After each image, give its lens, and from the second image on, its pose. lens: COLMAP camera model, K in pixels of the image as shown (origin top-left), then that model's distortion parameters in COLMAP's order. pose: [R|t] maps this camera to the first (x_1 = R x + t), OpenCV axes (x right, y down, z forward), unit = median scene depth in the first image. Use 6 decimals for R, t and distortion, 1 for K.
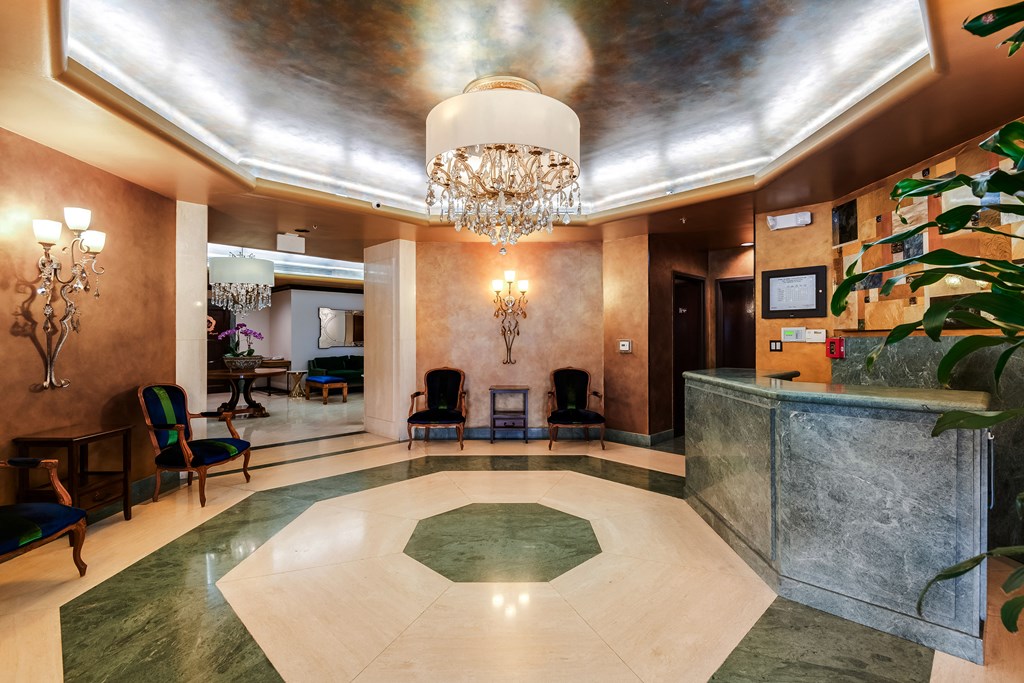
lens RADIAL K [[471.0, 0, 512.9], [0, 471.0, 339.3], [0, 0, 1]] dist [-0.000326, -0.000040]
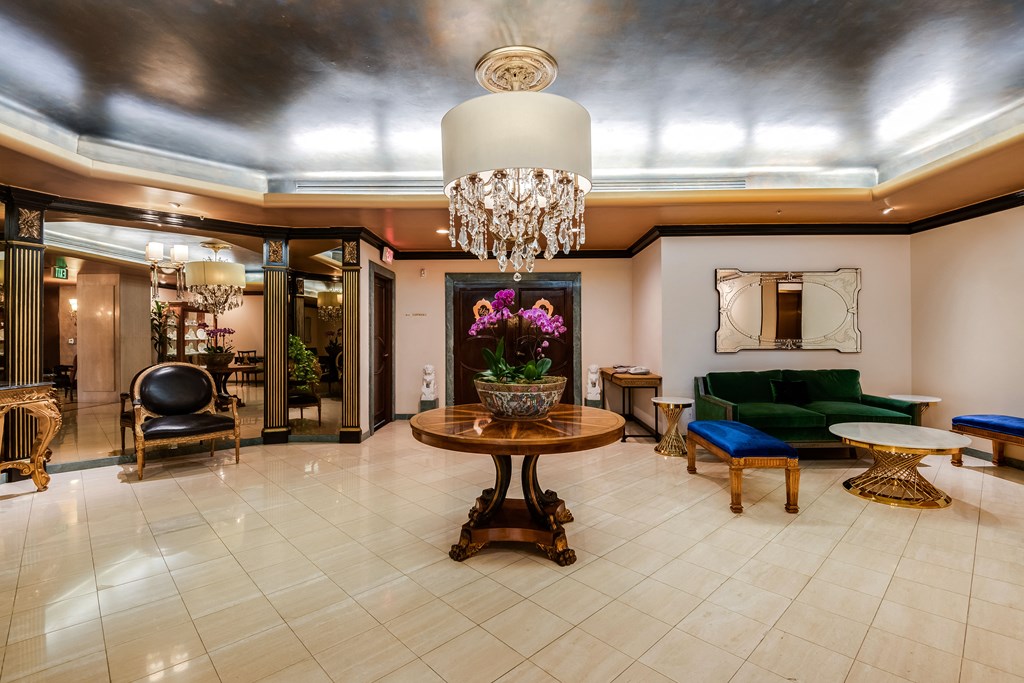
lens RADIAL K [[471.0, 0, 511.7], [0, 471.0, 336.5], [0, 0, 1]] dist [-0.000326, -0.000040]
pose [[0.694831, 0.000764, -0.719173, -0.169769], [-0.000223, 1.000000, 0.000847, 0.000509], [0.719173, -0.000428, 0.694831, 0.413105]]
